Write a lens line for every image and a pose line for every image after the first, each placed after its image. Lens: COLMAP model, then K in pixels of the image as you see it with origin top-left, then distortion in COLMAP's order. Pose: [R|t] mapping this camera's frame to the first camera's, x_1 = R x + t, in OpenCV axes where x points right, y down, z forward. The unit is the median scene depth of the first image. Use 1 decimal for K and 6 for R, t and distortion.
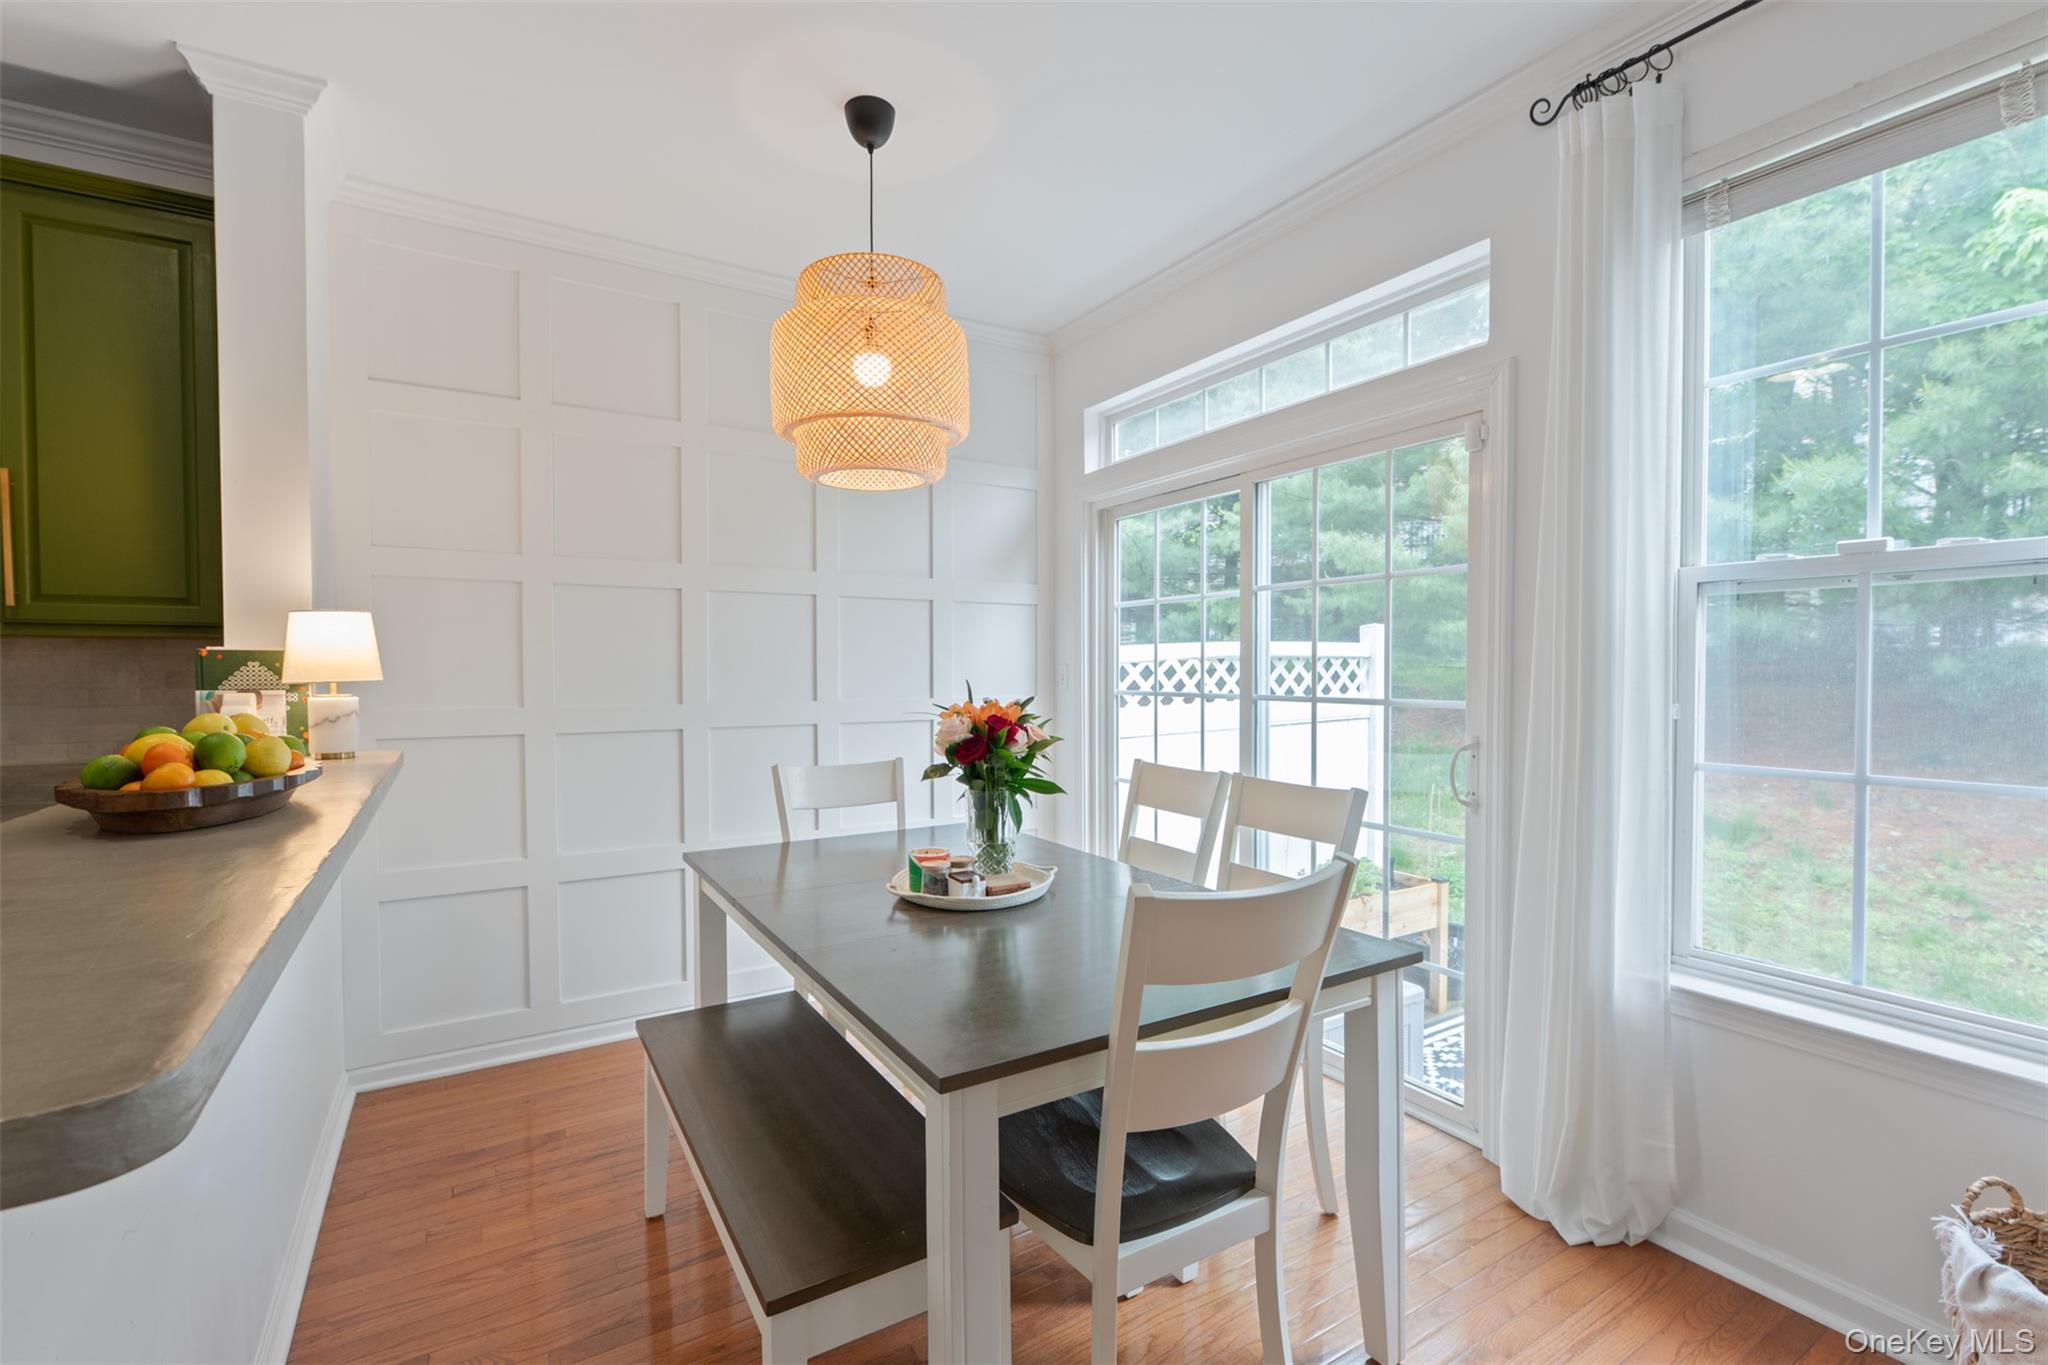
lens RADIAL K [[903.8, 0, 1002.3], [0, 903.8, 684.7], [0, 0, 1]] dist [-0.001397, -0.001390]
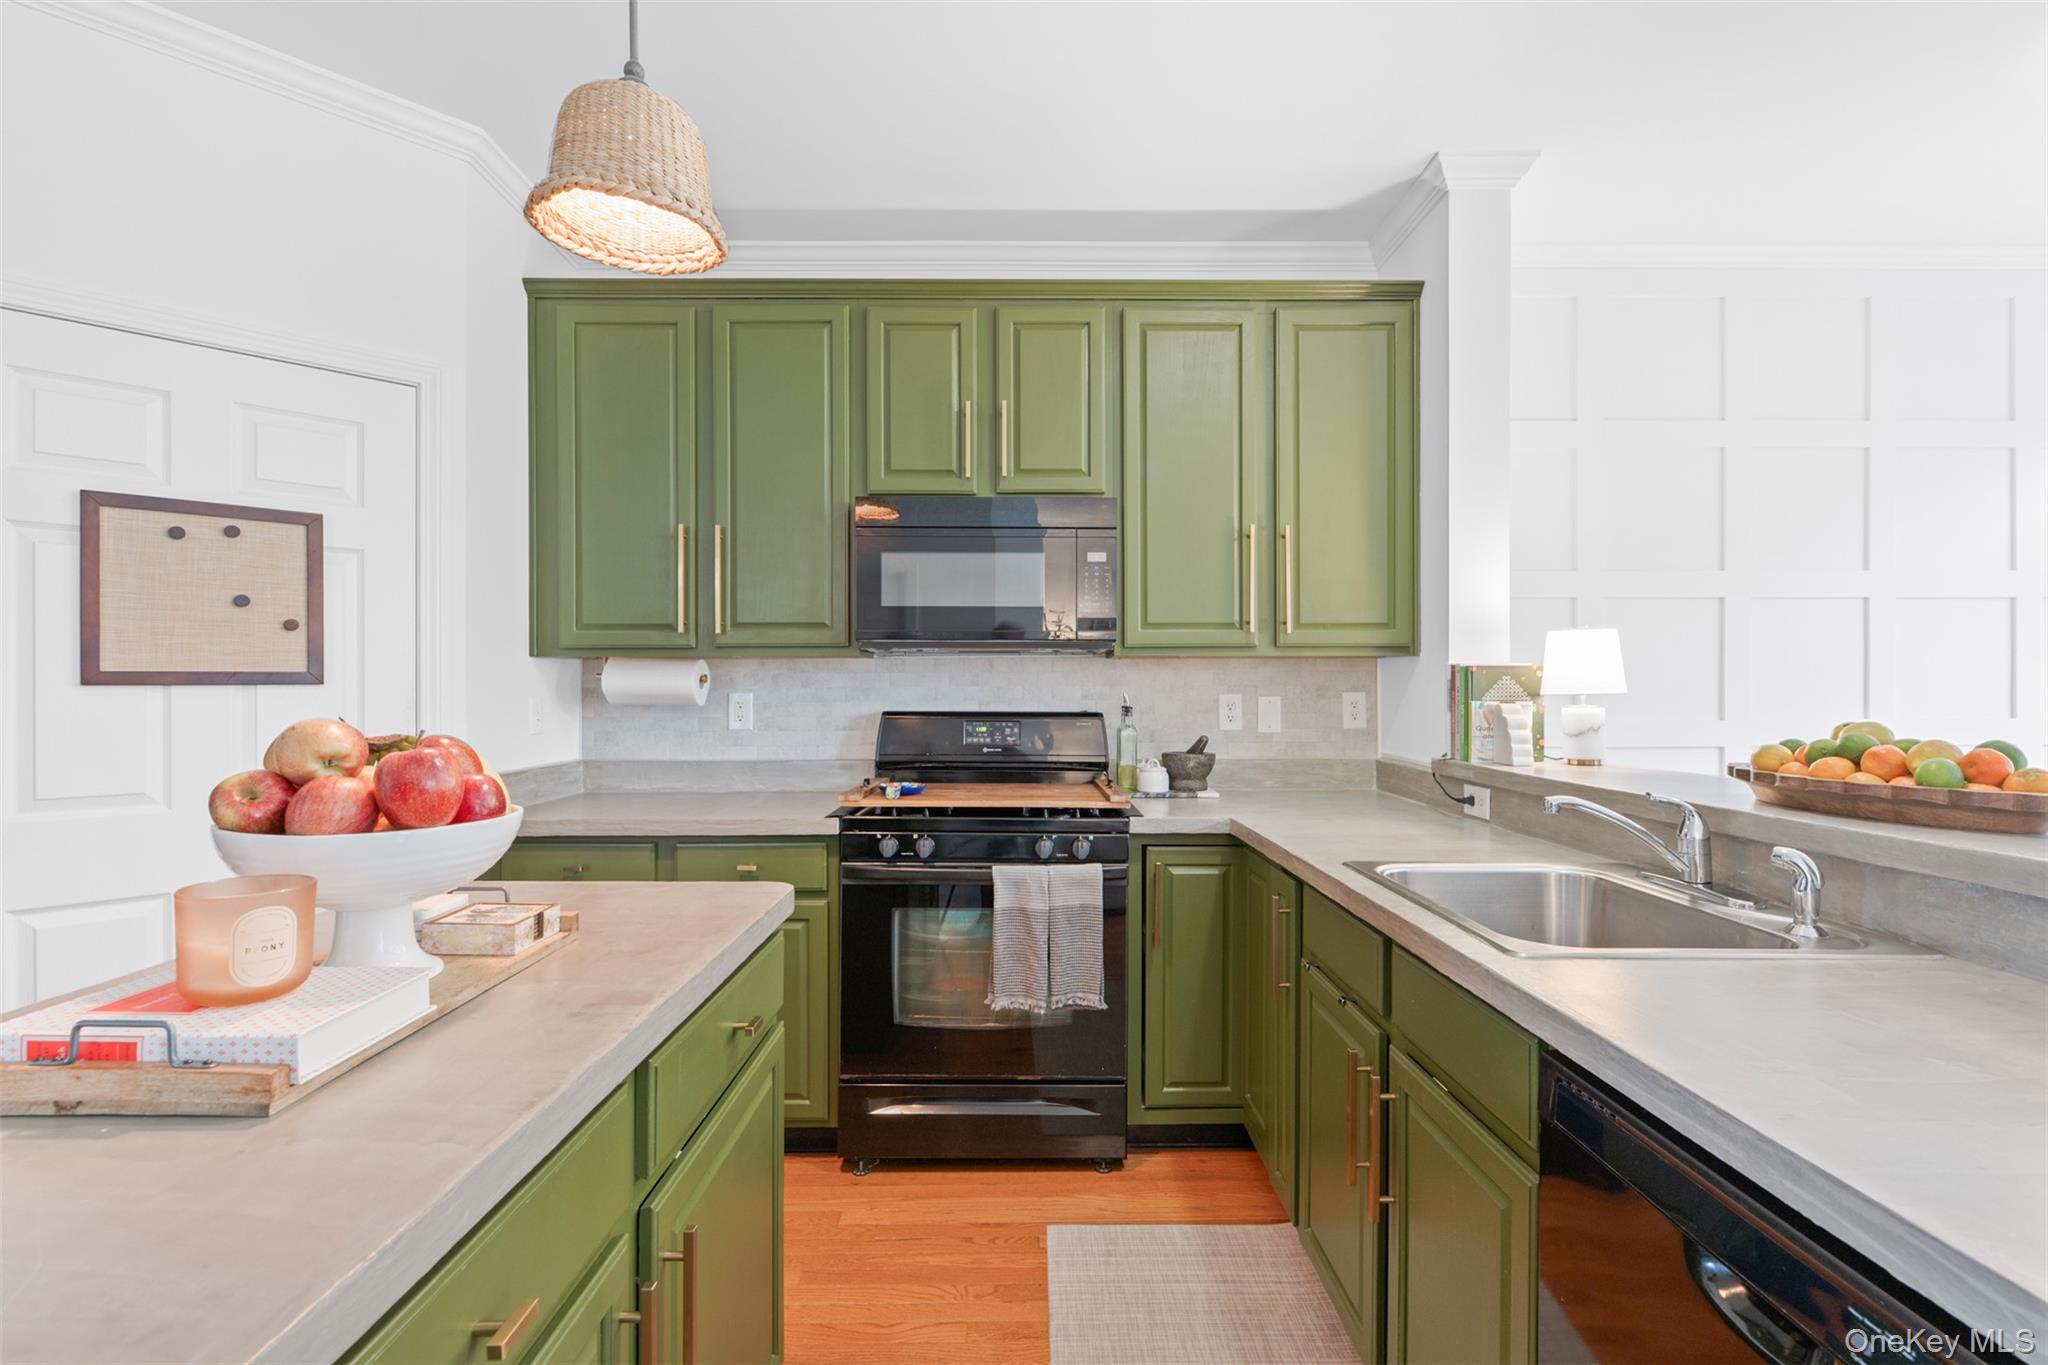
lens RADIAL K [[903.8, 0, 1027.9], [0, 903.8, 684.6], [0, 0, 1]] dist [-0.001397, -0.001390]
pose [[0.861444, -0.002358, -0.507847, -0.734569], [-0.007247, 0.999830, -0.016935, 0.008257], [0.507801, 0.018268, 0.861281, -0.262125]]
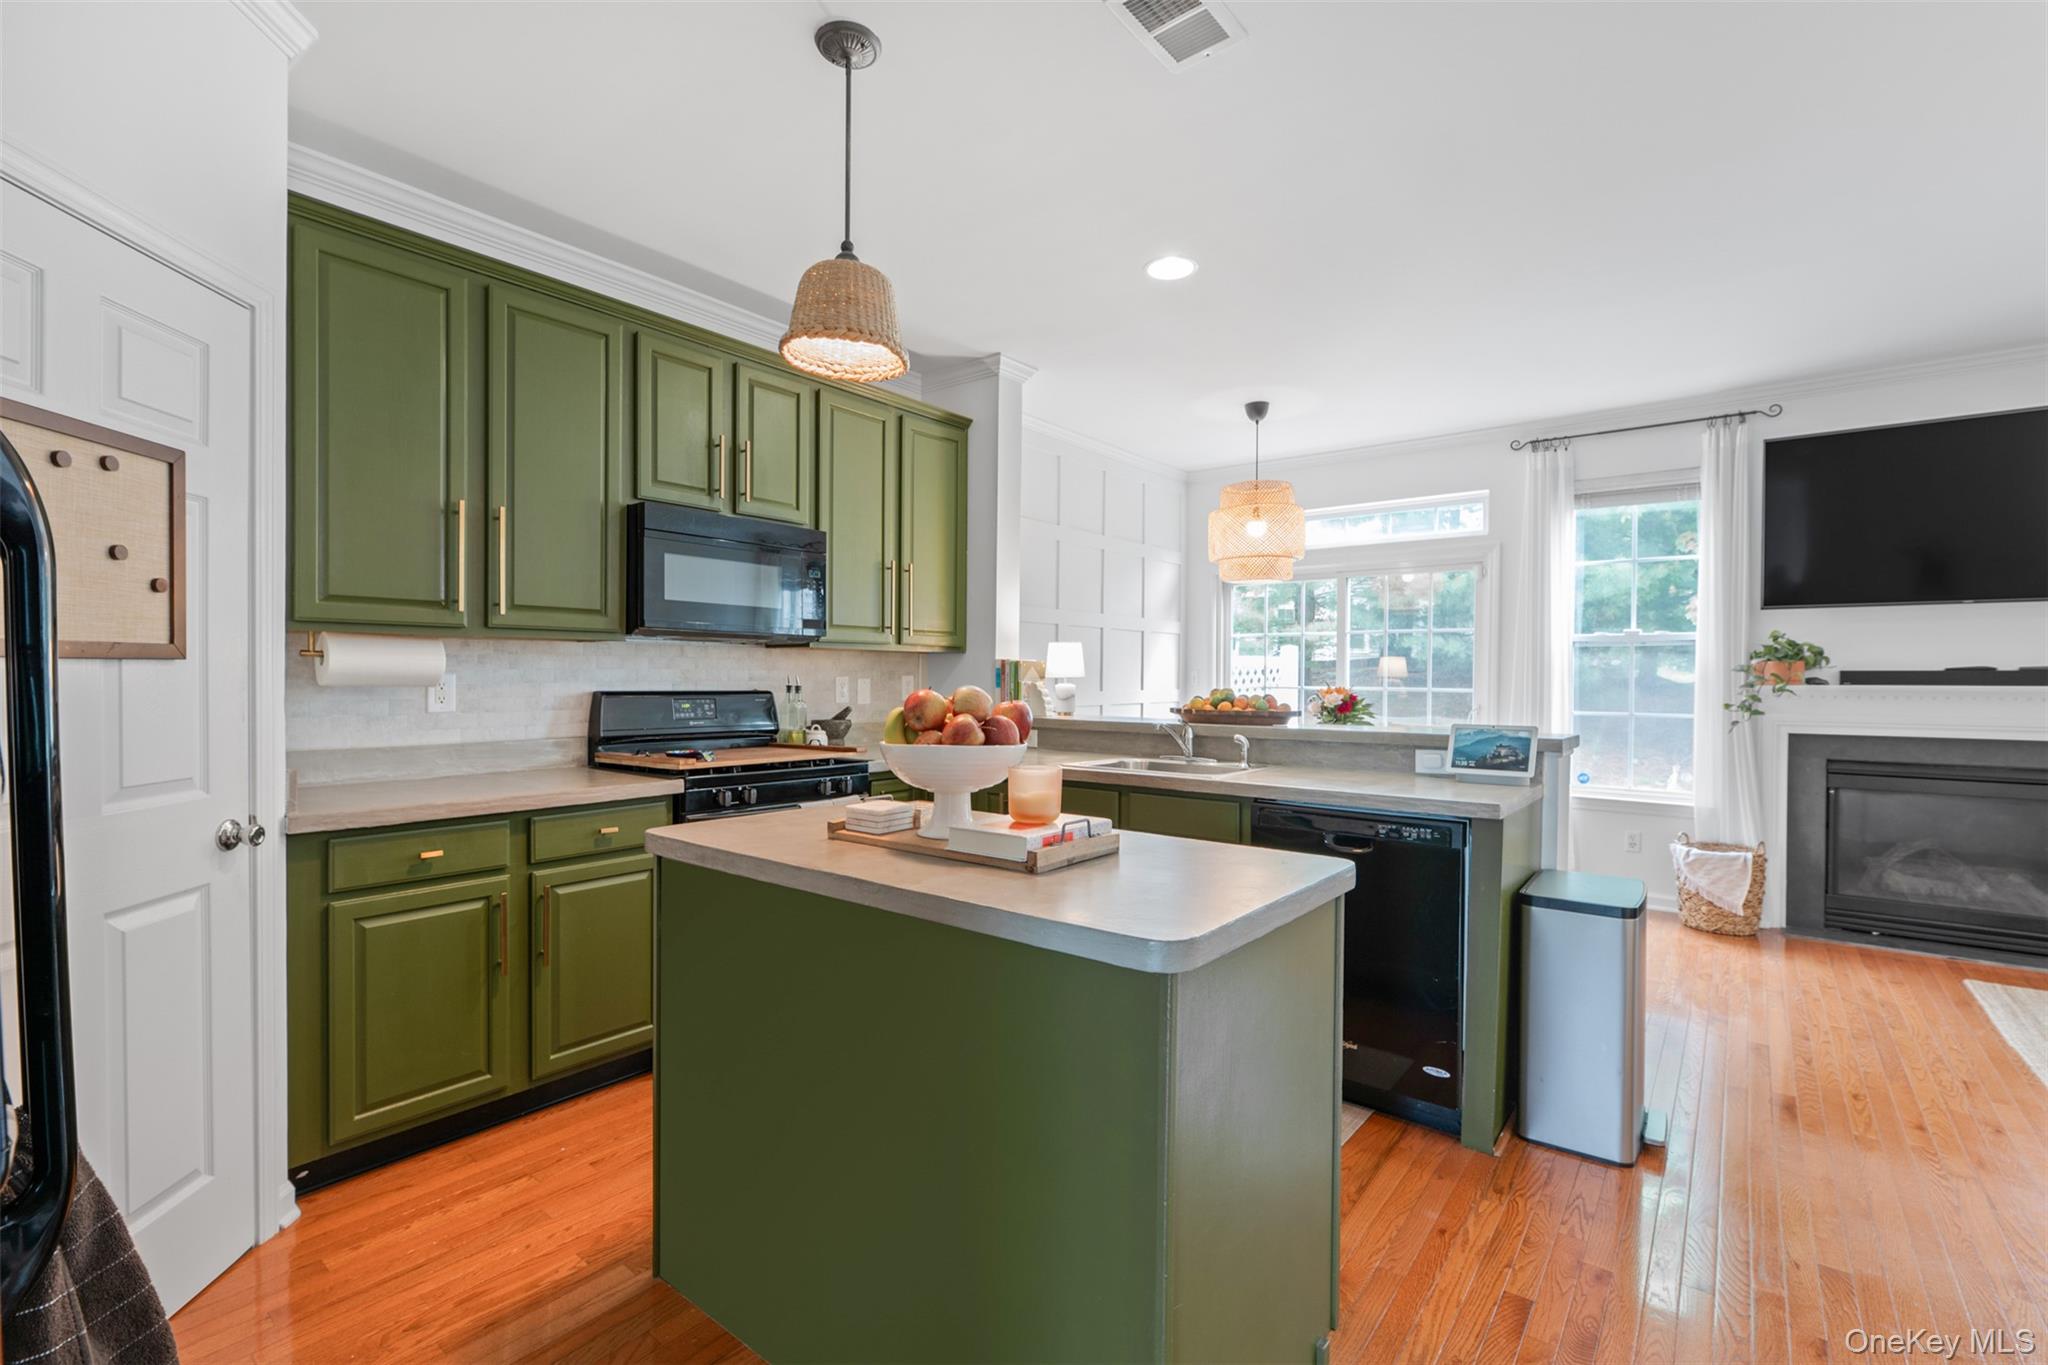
lens RADIAL K [[903.8, 0, 991.2], [0, 903.8, 686.4], [0, 0, 1]] dist [-0.001397, -0.001390]
pose [[0.944885, 0.001975, 0.327397, -1.492303], [-0.001066, 0.999995, -0.002958, 0.022429], [-0.327401, 0.002446, 0.944882, -0.811347]]
